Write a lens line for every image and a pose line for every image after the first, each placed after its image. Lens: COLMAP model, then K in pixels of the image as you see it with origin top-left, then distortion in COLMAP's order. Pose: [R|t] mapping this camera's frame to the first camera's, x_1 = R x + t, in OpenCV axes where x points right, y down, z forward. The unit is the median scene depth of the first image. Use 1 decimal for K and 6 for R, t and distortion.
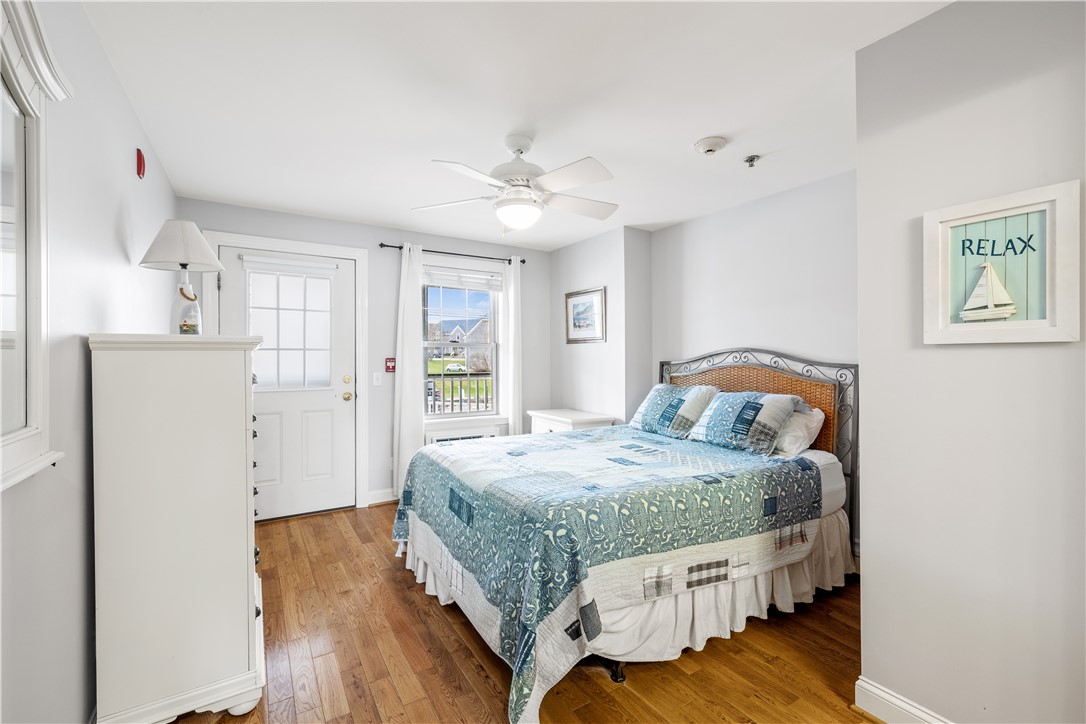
lens RADIAL K [[458.2, 0, 549.3], [0, 458.2, 363.0], [0, 0, 1]] dist [-0.001320, 0.001049]
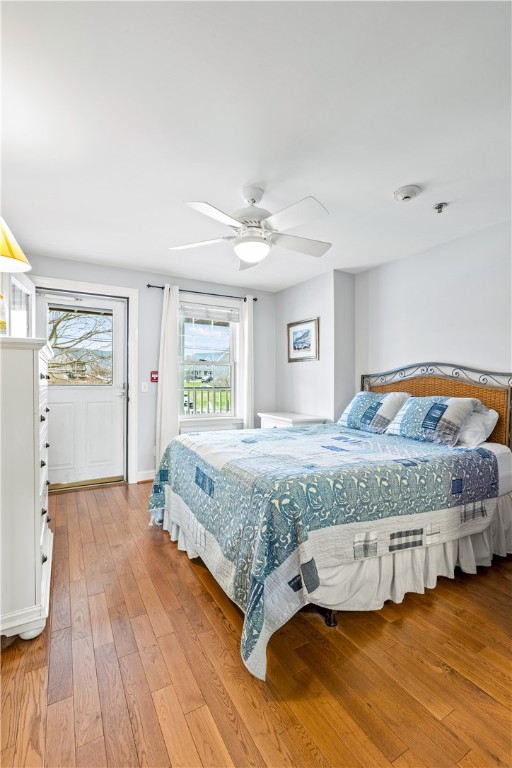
lens RADIAL K [[337.6, 0, 256.6], [0, 337.6, 384.3], [0, 0, 1]] dist [-0.010927, 0.002235]
pose [[0.998655, 0.006778, -0.051402, -0.003023], [-0.006697, 0.999976, 0.001756, 0.030948], [0.051413, -0.001410, 0.998676, 0.057846]]
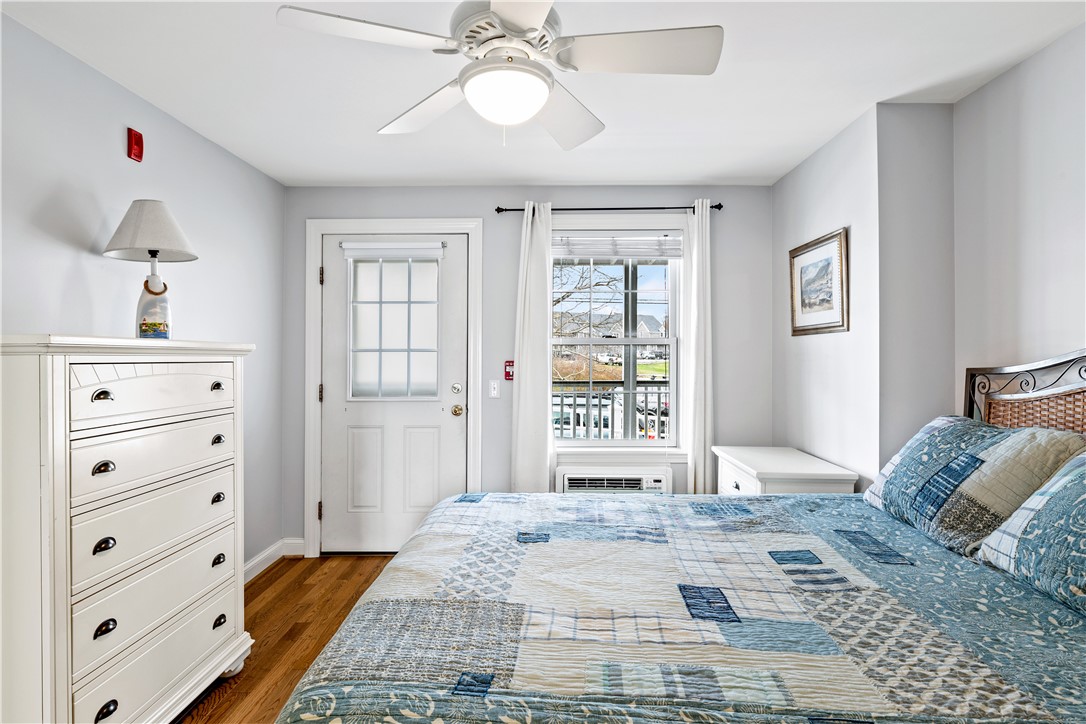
lens RADIAL K [[559.2, 0, 536.5], [0, 559.2, 362.7], [0, 0, 1]] dist [0.001076, -0.000854]
pose [[0.840452, 0.001836, -0.541882, 0.241245], [-0.003198, 0.999994, -0.001572, -0.008700], [0.541876, 0.003054, 0.840453, 0.355056]]
